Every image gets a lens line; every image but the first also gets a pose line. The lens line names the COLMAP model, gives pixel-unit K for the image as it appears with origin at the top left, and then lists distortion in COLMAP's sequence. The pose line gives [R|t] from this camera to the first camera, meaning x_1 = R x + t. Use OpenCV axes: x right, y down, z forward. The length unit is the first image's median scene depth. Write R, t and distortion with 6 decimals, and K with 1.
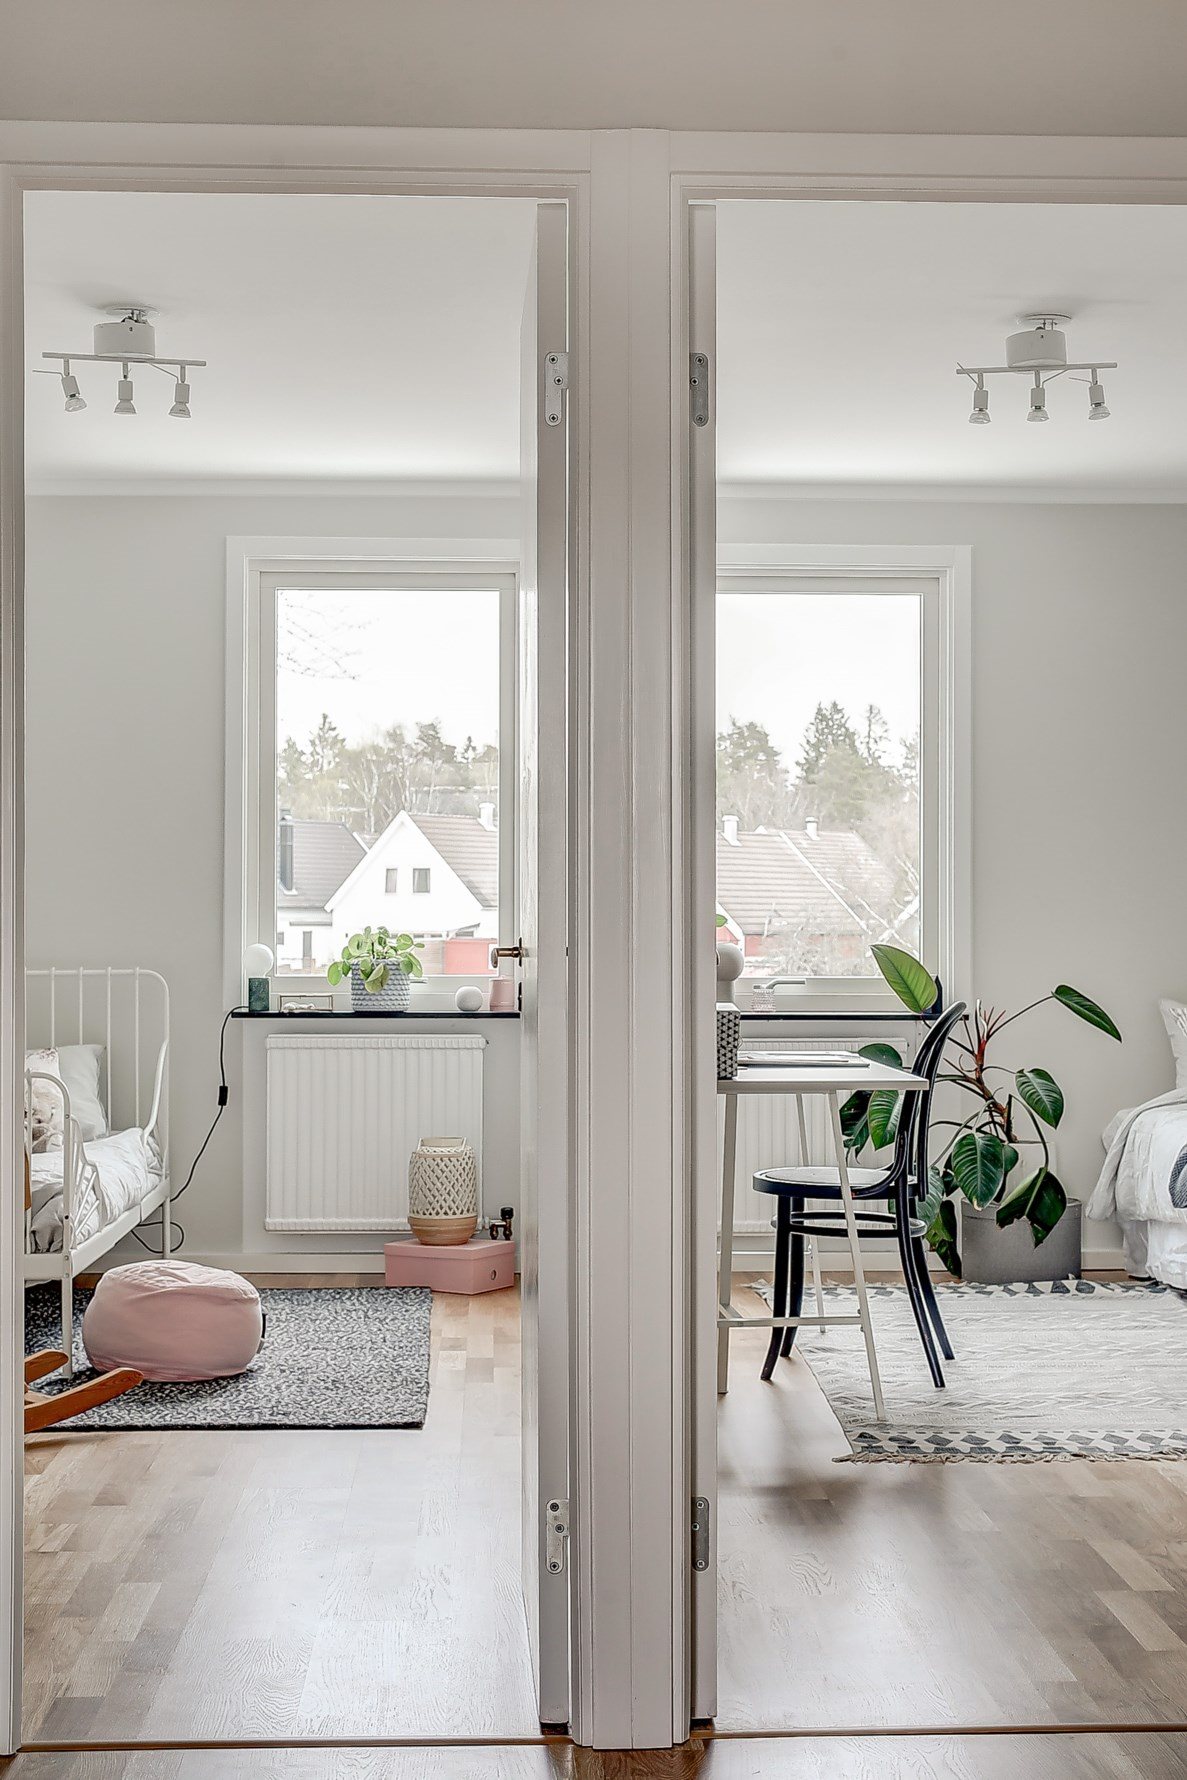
lens RADIAL K [[2628.8, 0, 593.5], [0, 2628.8, 890.0], [0, 0, 1]] dist [0.007357, 0.021721]
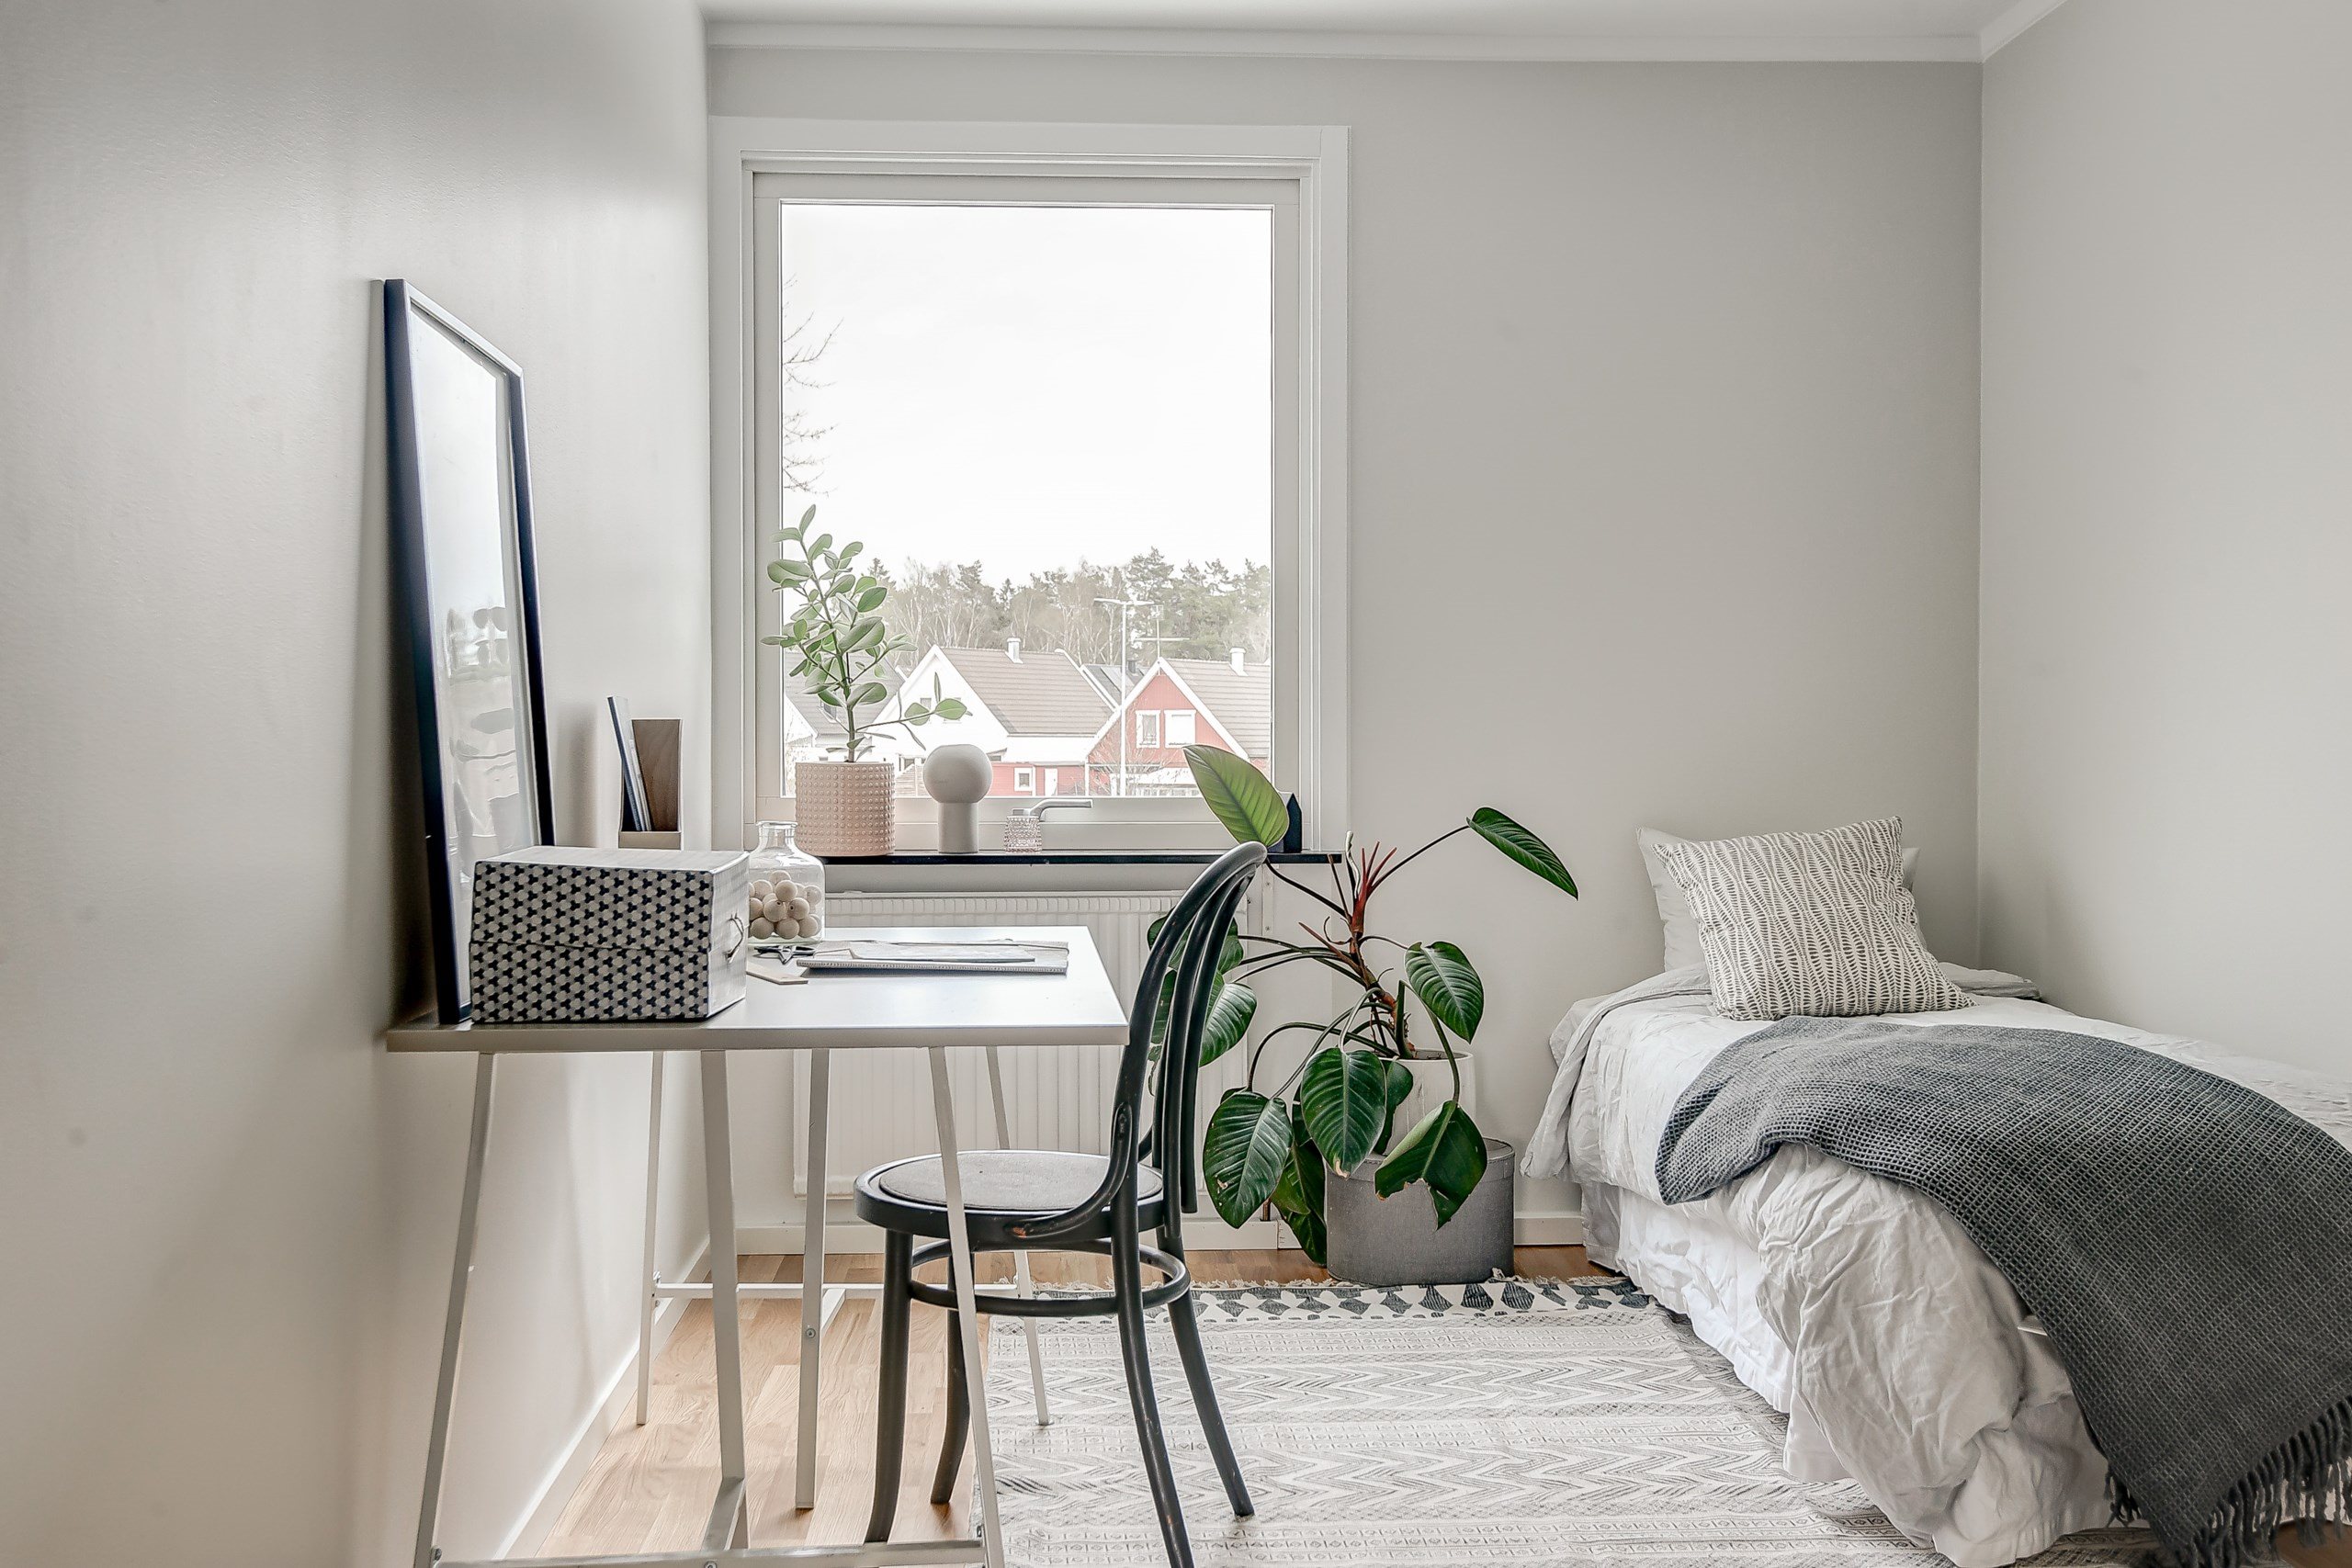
lens RADIAL K [[2289.9, 0, 1139.1], [0, 2289.9, 769.2], [0, 0, 1]] dist [0.016770, -0.014365]
pose [[0.999992, -0.003733, -0.001263, 0.097157], [0.003758, 0.999781, 0.020563, 0.015487], [0.001186, -0.020568, 0.999788, 0.454903]]
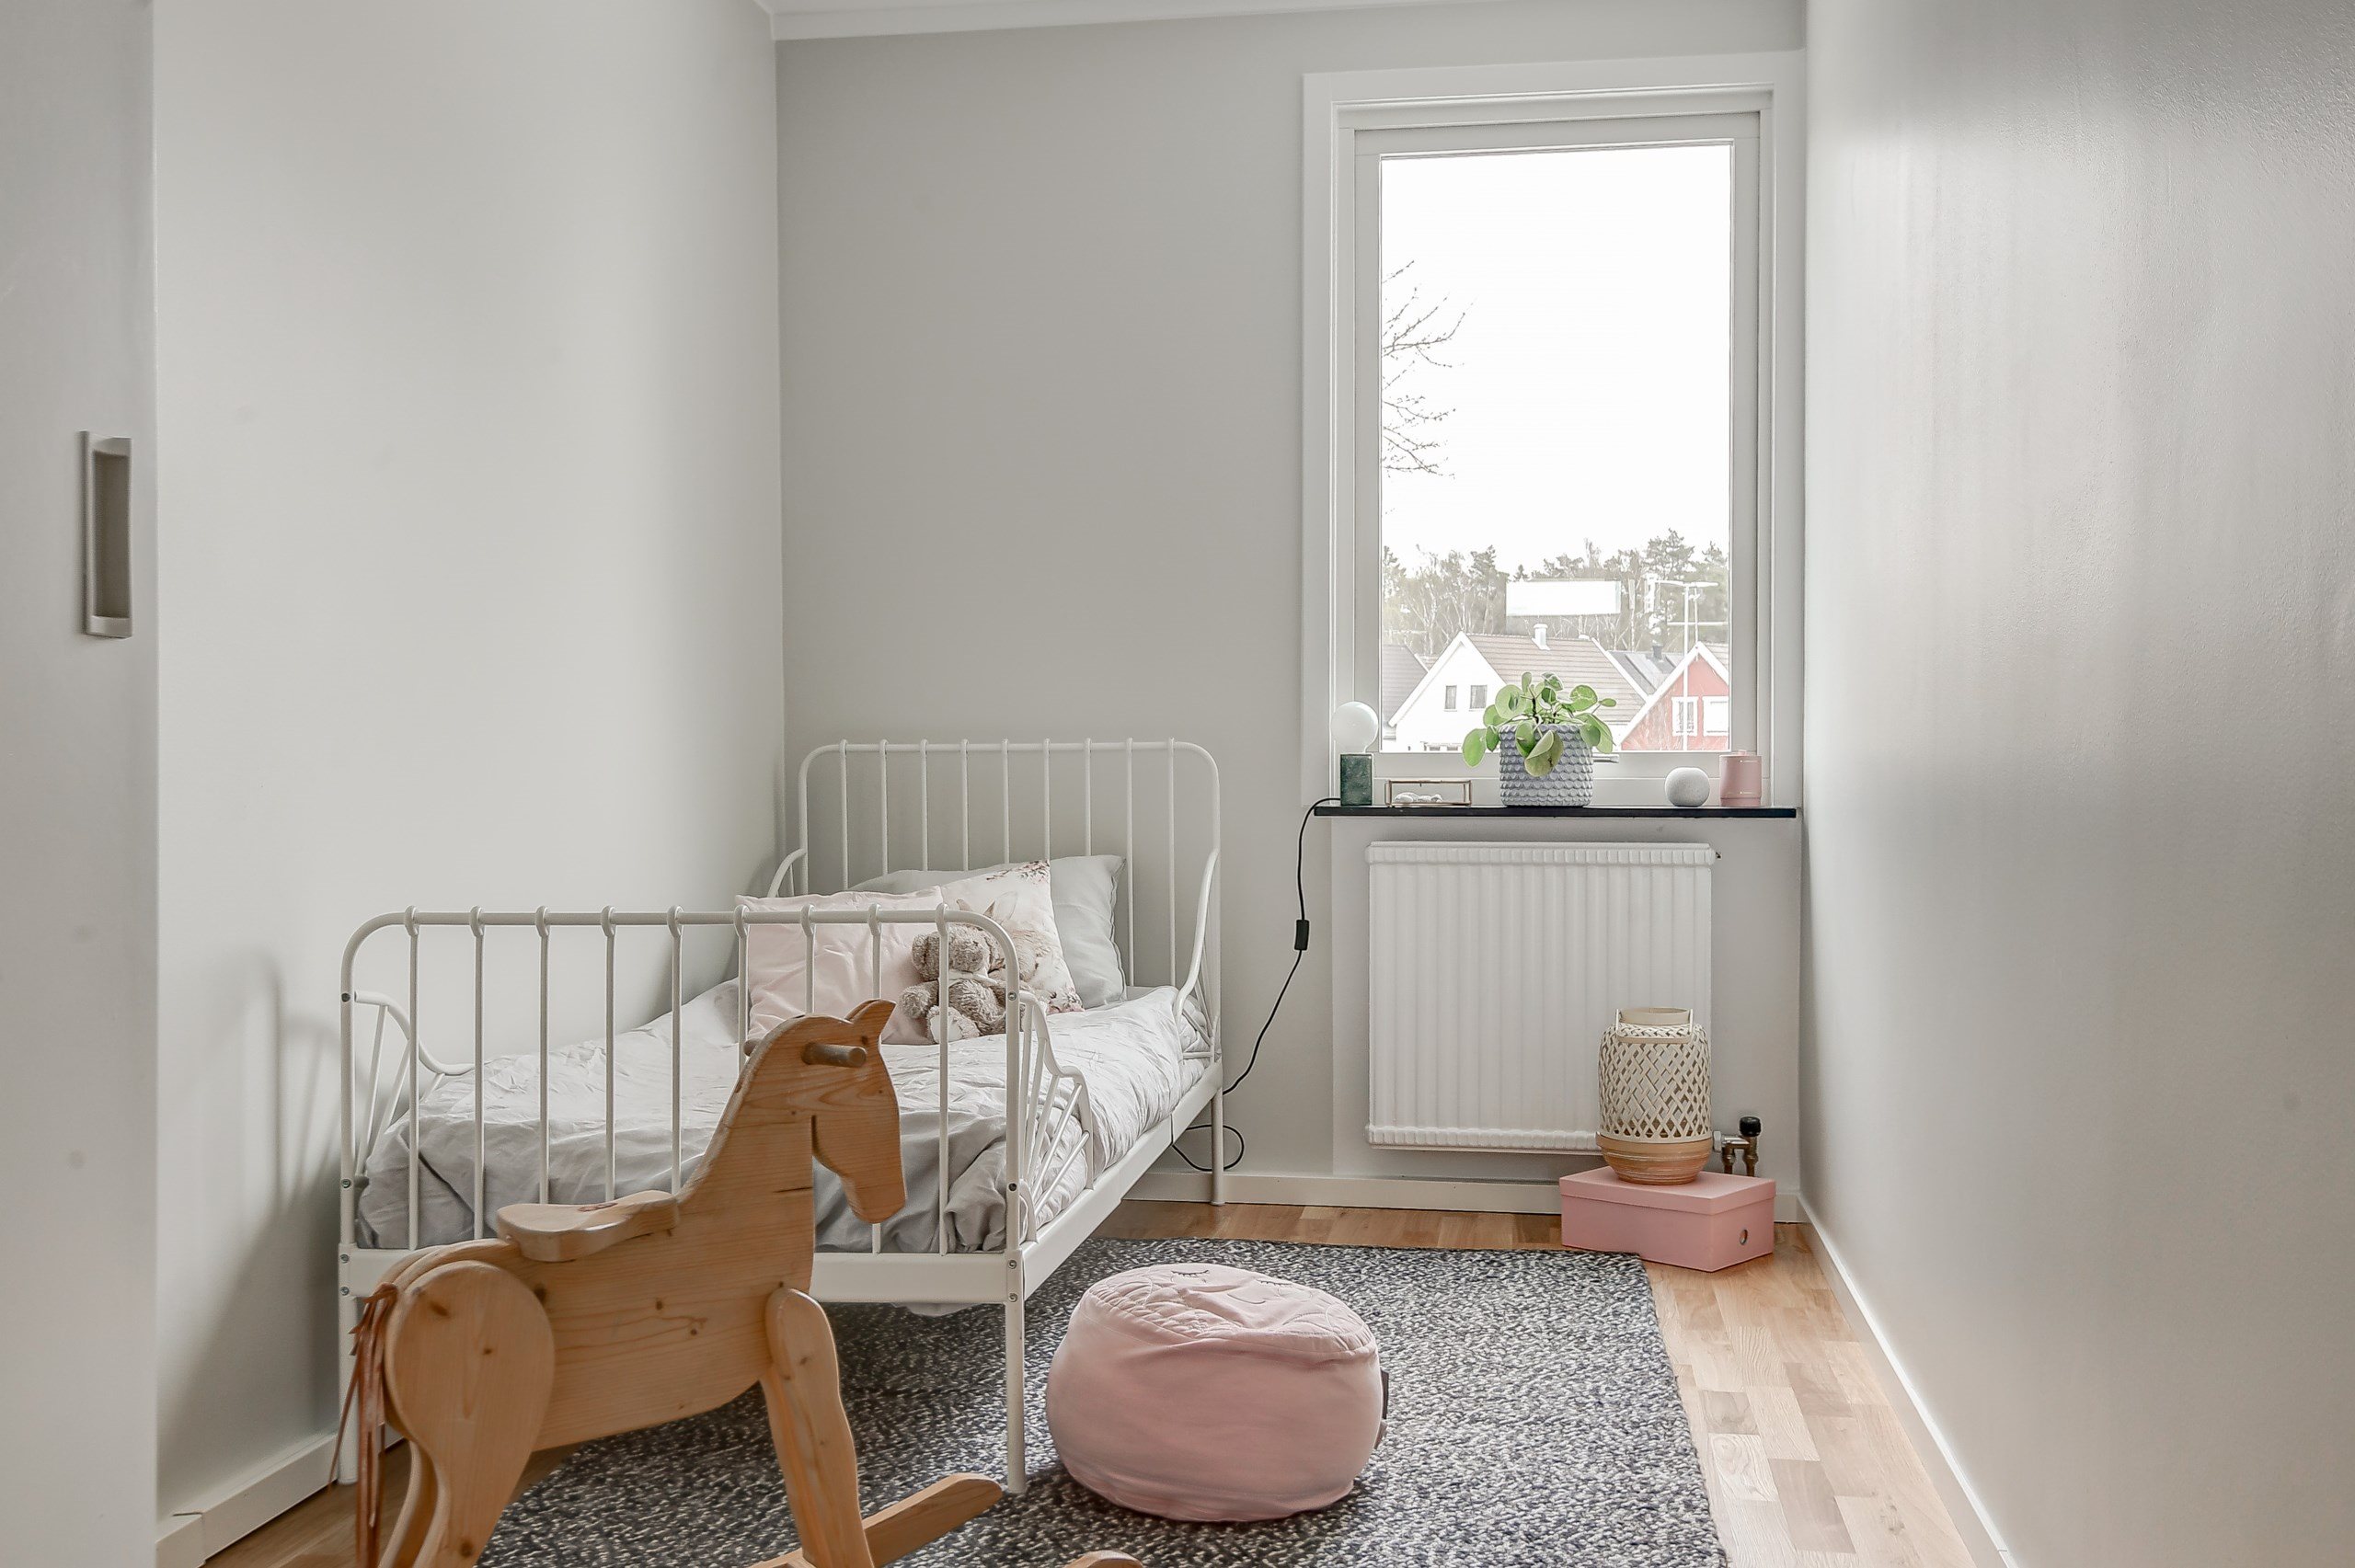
lens RADIAL K [[2292.7, 0, 1140.6], [0, 2292.7, 769.2], [0, 0, 1]] dist [0.016770, -0.014365]
pose [[0.978616, -0.001075, -0.205691, -0.064385], [0.006073, 0.999701, 0.023669, 0.023986], [0.205604, -0.024412, 0.978331, 0.445896]]
